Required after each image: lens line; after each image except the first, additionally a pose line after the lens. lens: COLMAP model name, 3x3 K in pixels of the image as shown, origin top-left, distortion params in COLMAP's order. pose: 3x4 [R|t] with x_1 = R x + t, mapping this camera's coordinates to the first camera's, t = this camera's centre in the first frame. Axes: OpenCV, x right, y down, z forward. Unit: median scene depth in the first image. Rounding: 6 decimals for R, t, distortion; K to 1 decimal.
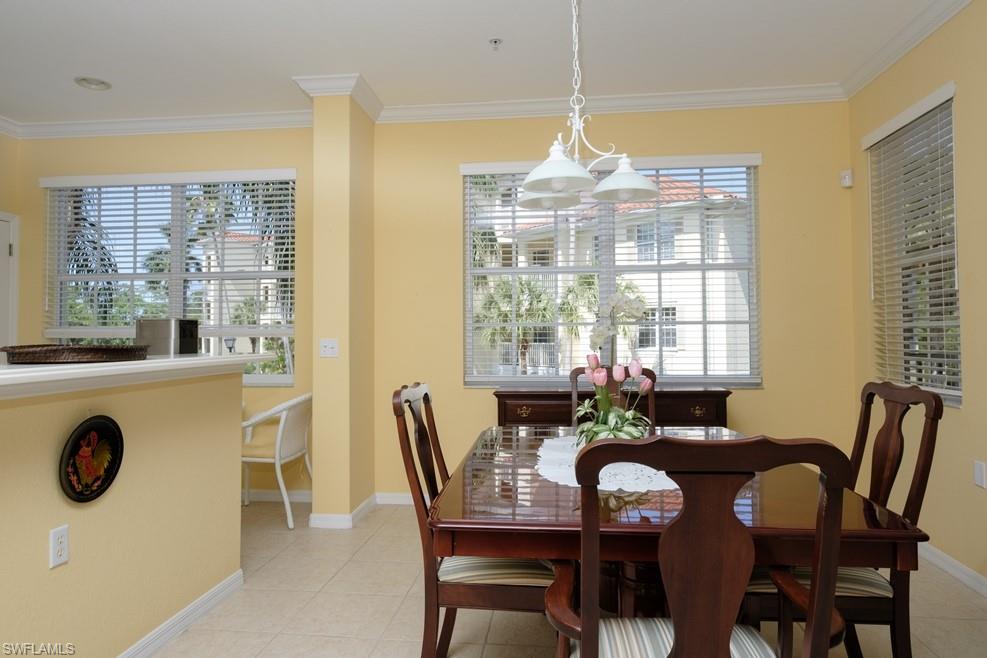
lens RADIAL K [[639.3, 0, 493.5], [0, 639.3, 329.0], [0, 0, 1]] dist [0.003271, 0.000657]
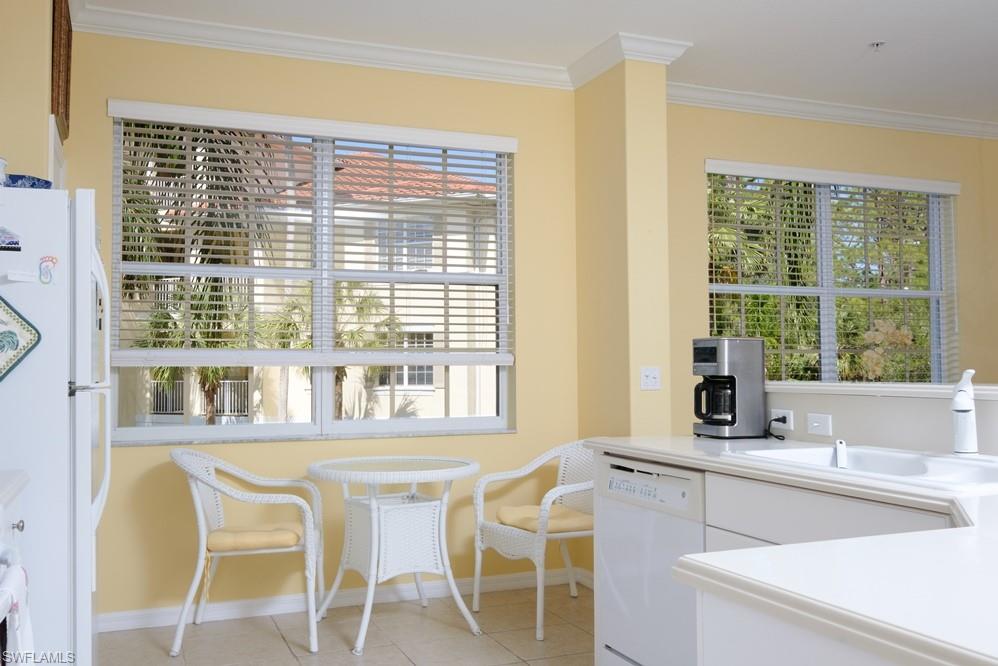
lens RADIAL K [[897.9, 0, 499.0], [0, 897.9, 333.0], [0, 0, 1]] dist [-0.009946, -0.003825]
pose [[0.876980, 0.013427, 0.480340, -0.172330], [-0.001097, 0.999663, -0.025942, 0.000577], [-0.480527, 0.022224, 0.876699, 0.020944]]
